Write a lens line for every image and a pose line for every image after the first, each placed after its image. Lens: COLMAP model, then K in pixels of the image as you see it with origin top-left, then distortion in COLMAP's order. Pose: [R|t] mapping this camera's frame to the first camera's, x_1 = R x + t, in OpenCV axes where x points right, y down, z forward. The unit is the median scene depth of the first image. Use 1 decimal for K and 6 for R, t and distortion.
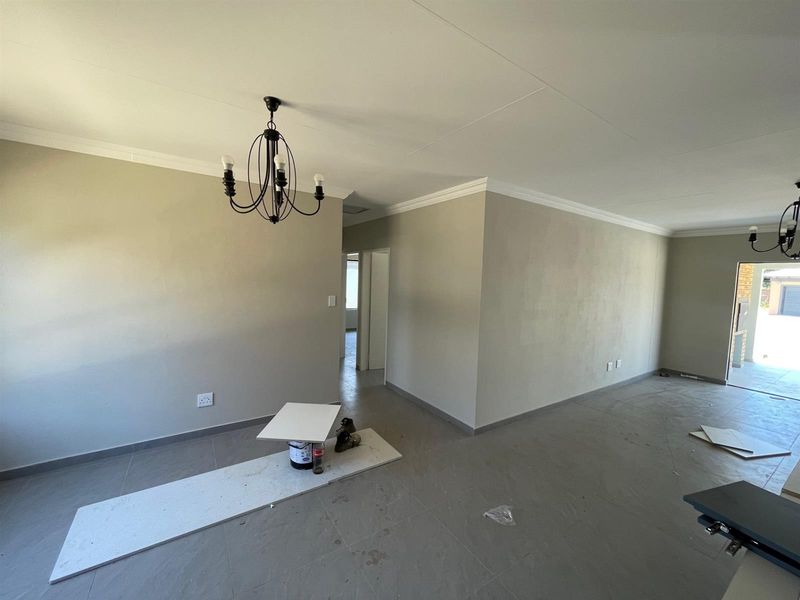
lens RADIAL K [[323.0, 0, 400.0], [0, 323.0, 298.0], [0, 0, 1]] dist [0.000677, 0.000073]
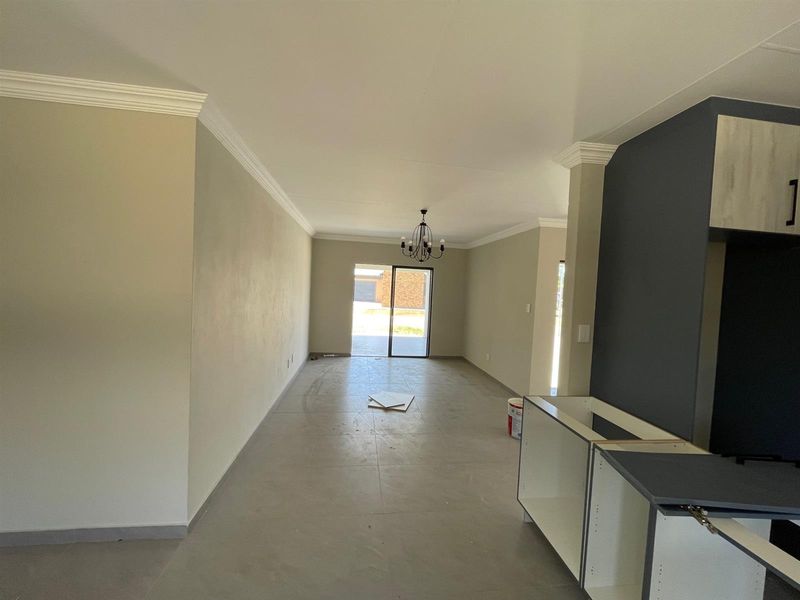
lens RADIAL K [[322.9, 0, 408.5], [0, 322.9, 305.3], [0, 0, 1]] dist [0.000582, 0.000050]
pose [[0.430234, -0.064385, 0.900418, -0.086432], [0.019622, 0.997885, 0.061979, -0.021802], [-0.902504, -0.008998, 0.430587, 0.313827]]
